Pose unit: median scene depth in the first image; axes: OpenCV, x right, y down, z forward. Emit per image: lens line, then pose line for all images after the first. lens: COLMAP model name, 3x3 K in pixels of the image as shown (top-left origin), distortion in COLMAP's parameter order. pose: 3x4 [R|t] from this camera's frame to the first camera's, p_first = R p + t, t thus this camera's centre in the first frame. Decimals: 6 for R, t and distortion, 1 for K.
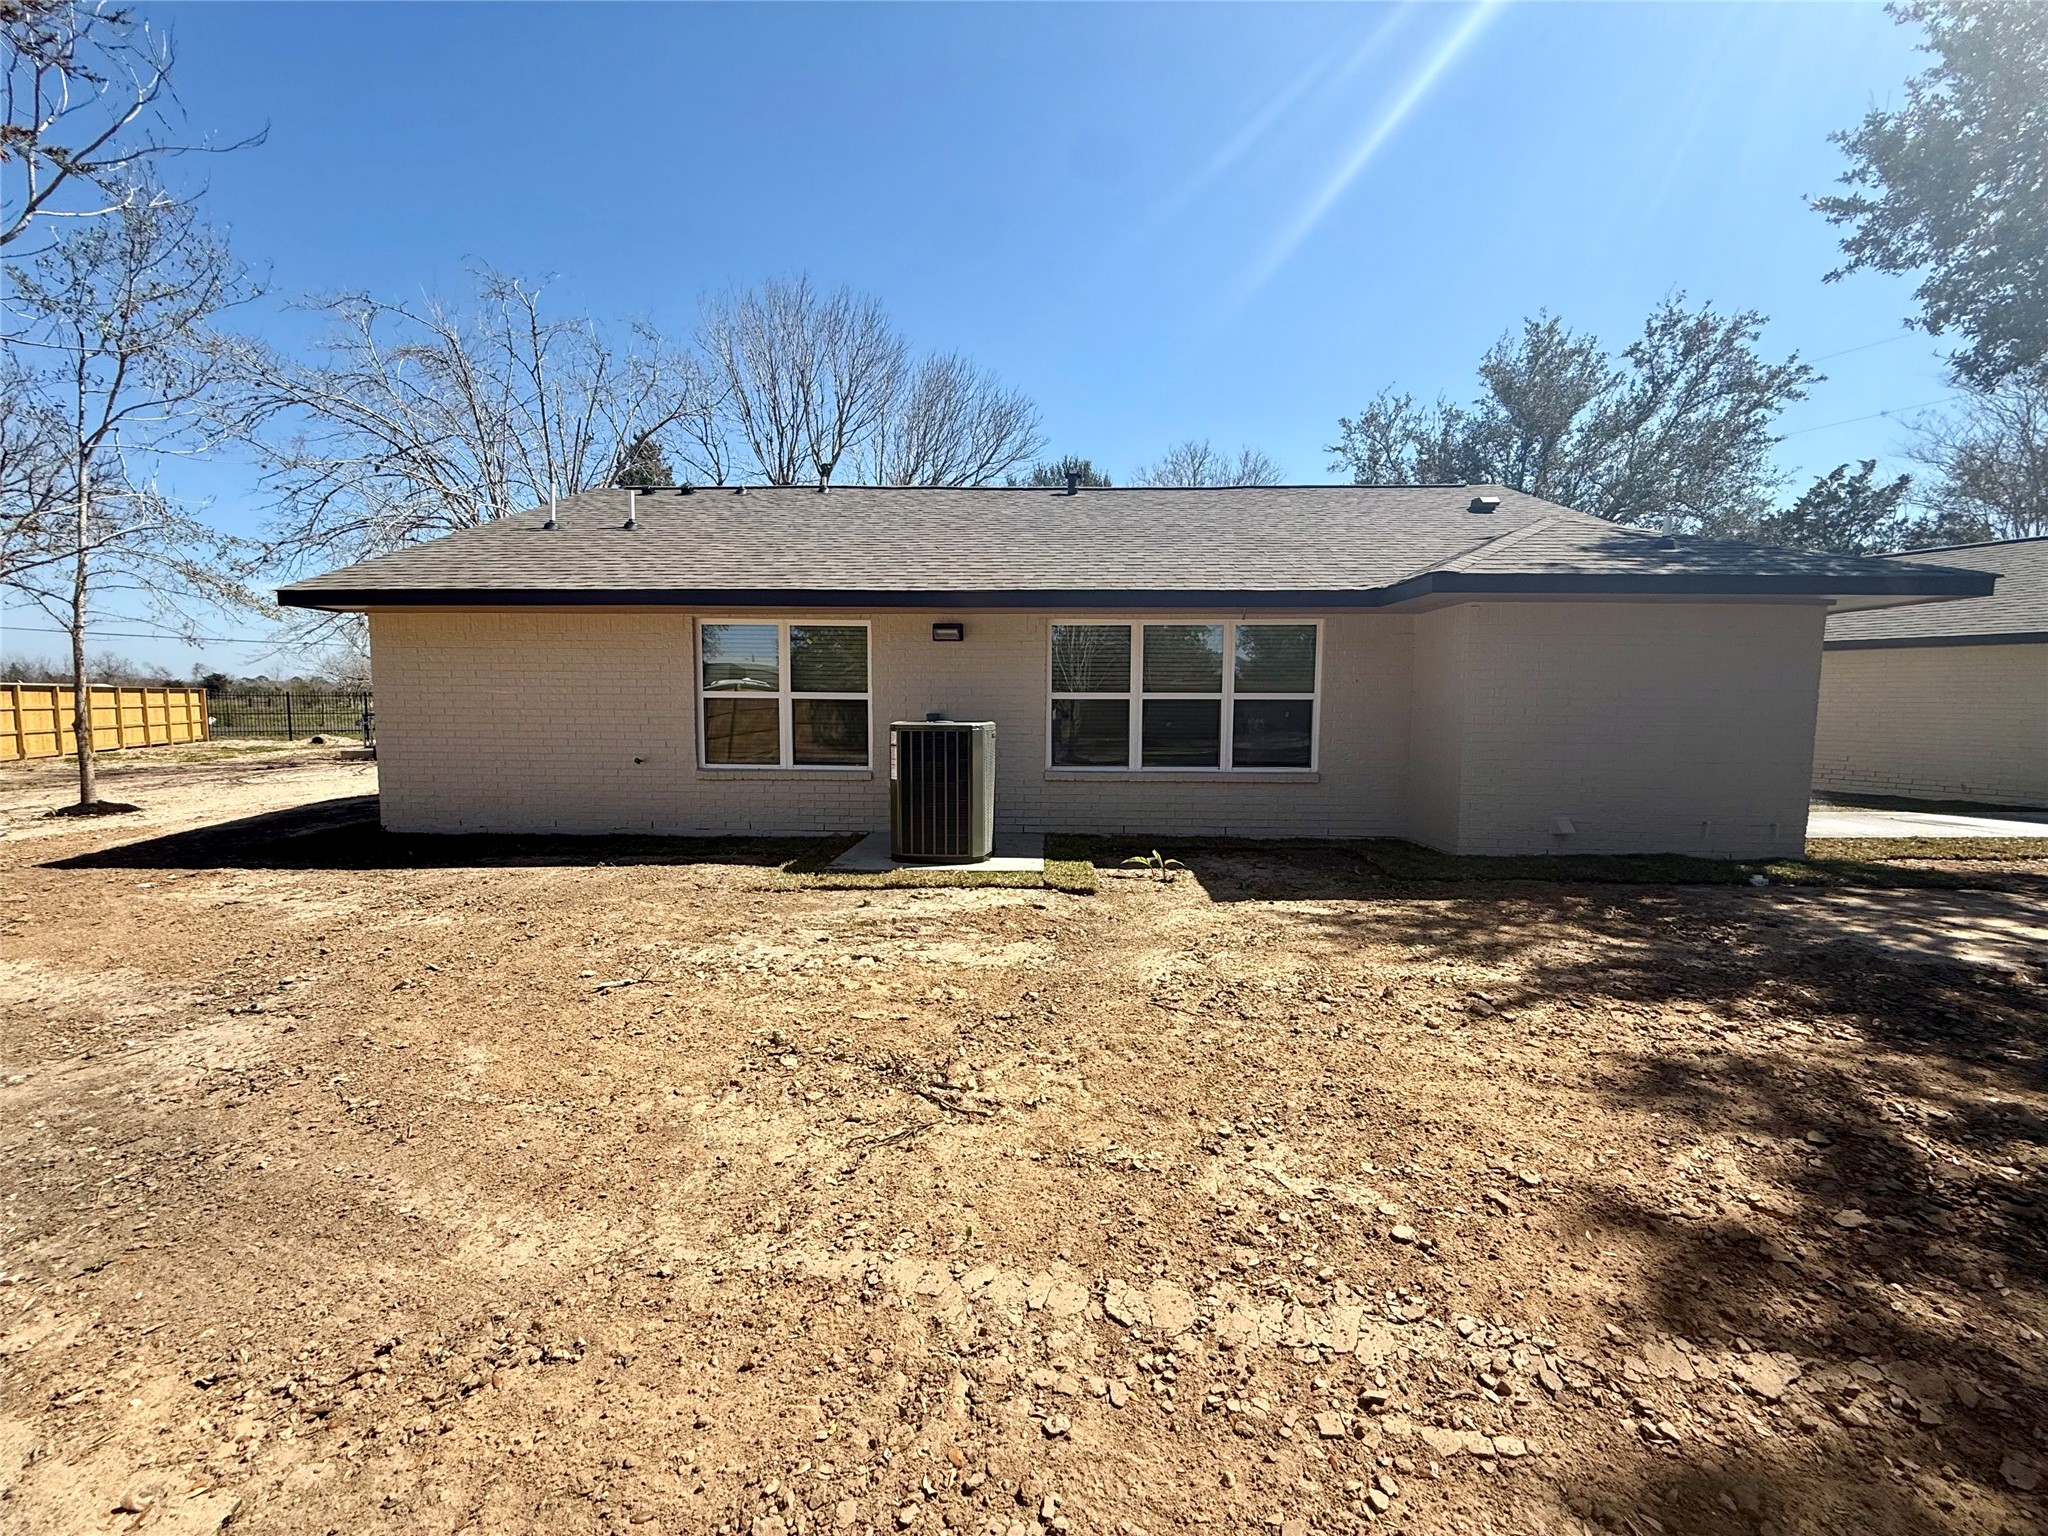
lens RADIAL K [[835.9, 0, 1017.3], [0, 835.9, 767.2], [0, 0, 1]] dist [0.001813, 0.000312]
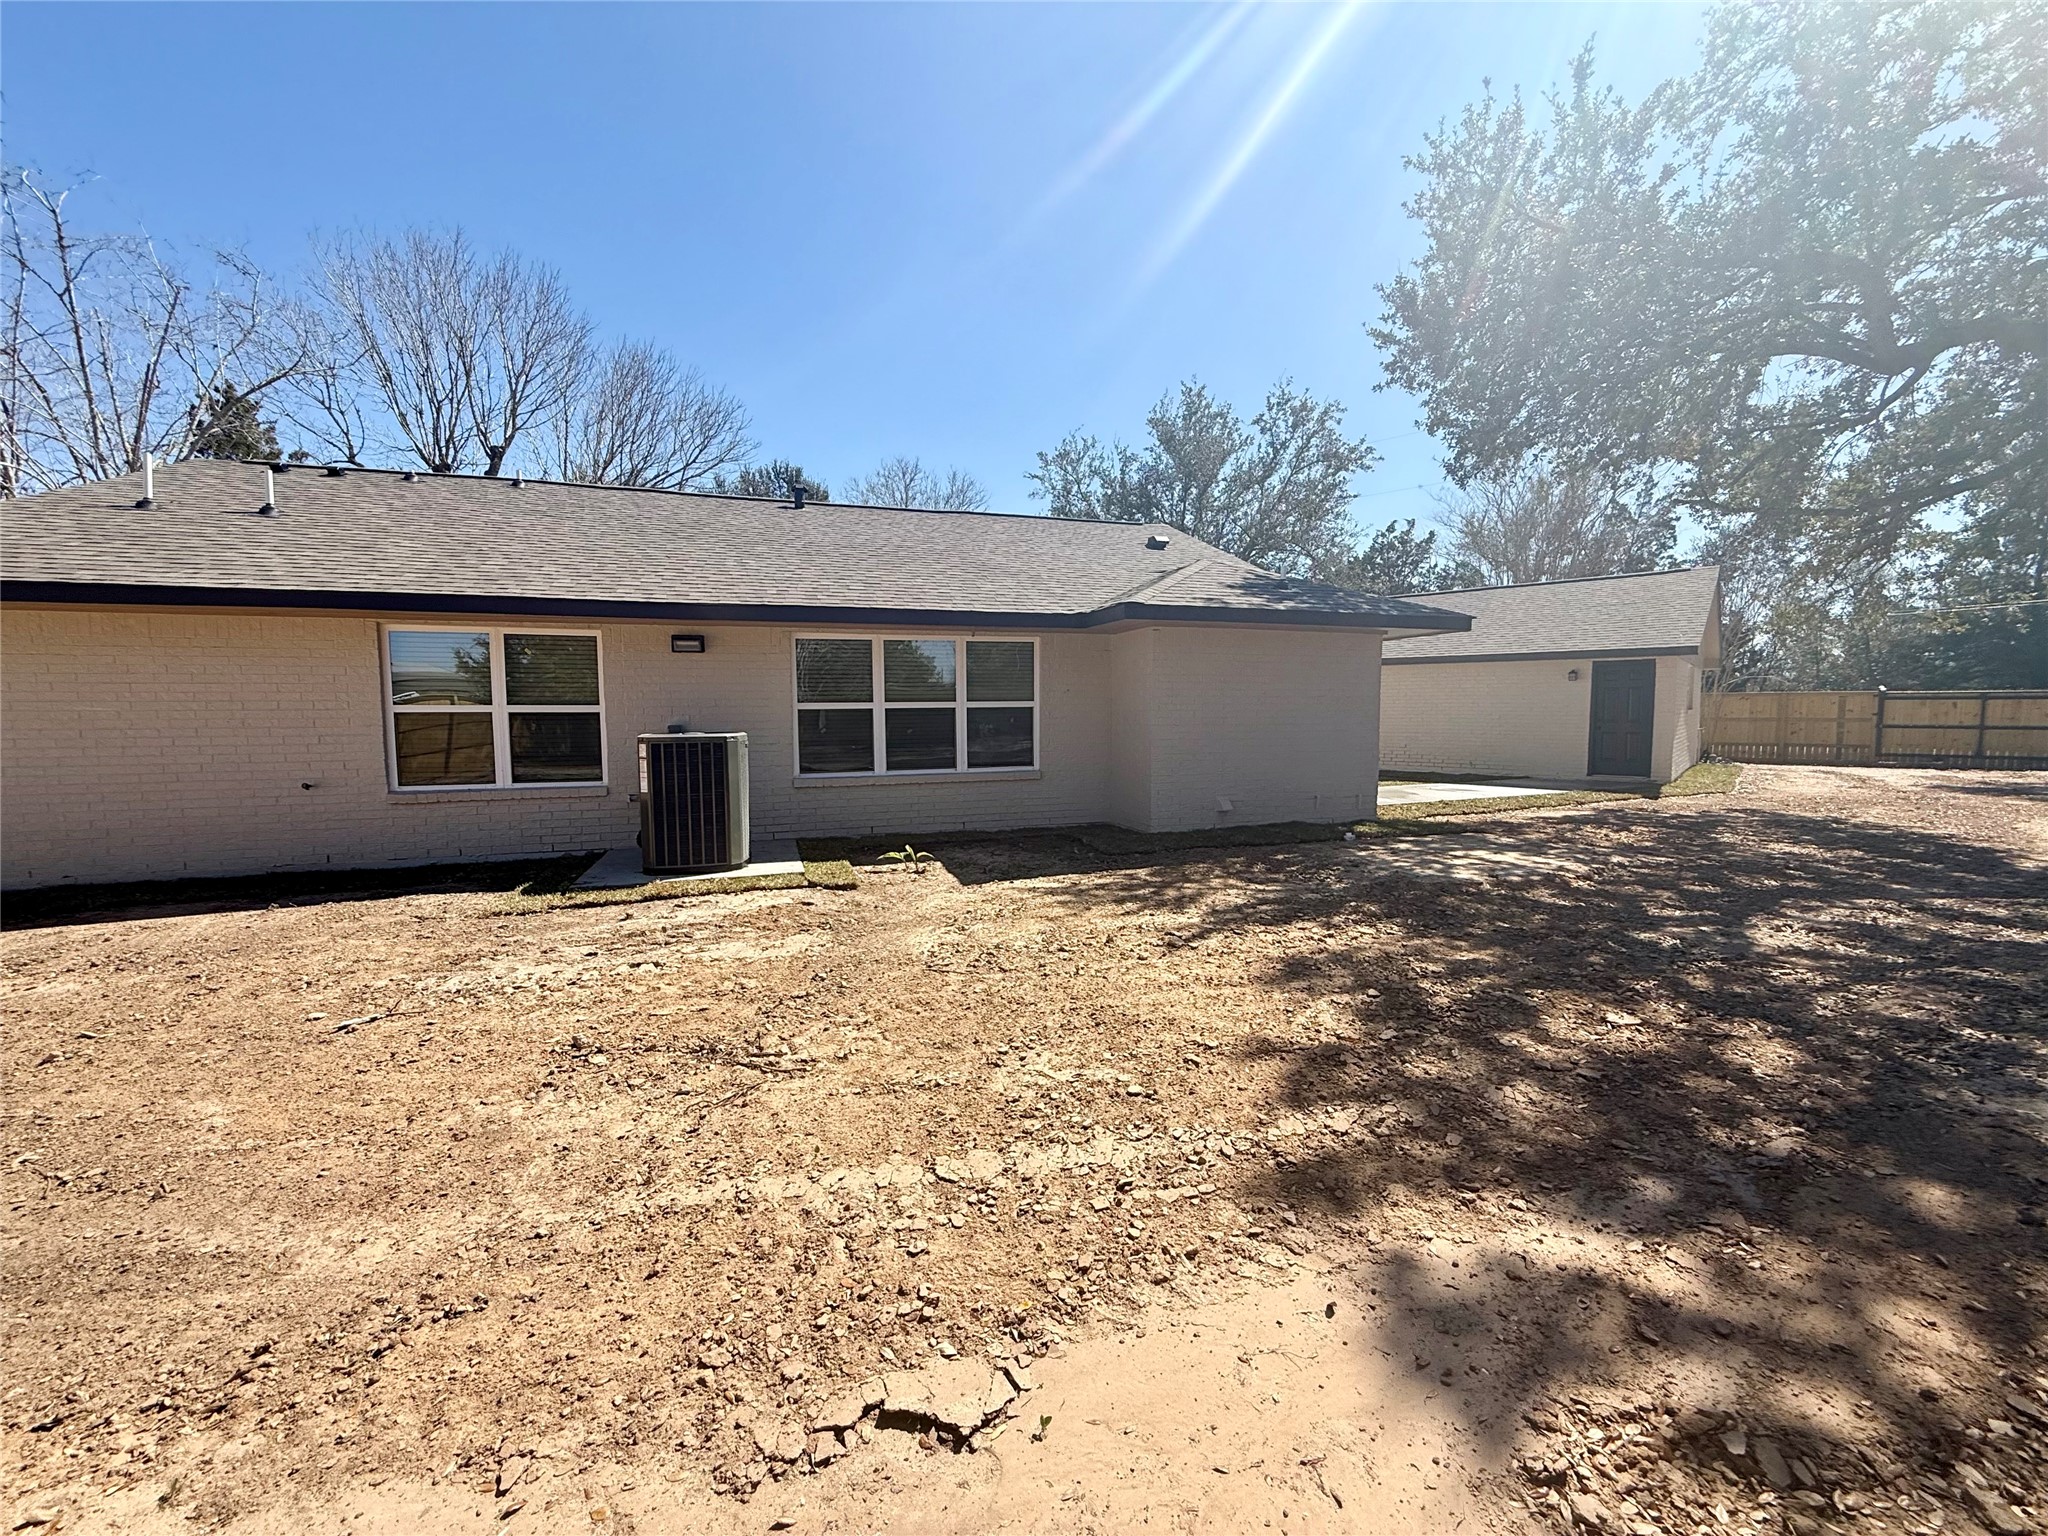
lens RADIAL K [[835.9, 0, 1026.7], [0, 835.9, 768.7], [0, 0, 1]] dist [0.001813, 0.000312]
pose [[0.939858, -0.037059, 0.339548, -0.061621], [0.039228, 0.999230, 0.000476, 0.004269], [-0.339305, 0.012873, 0.940588, -0.098089]]
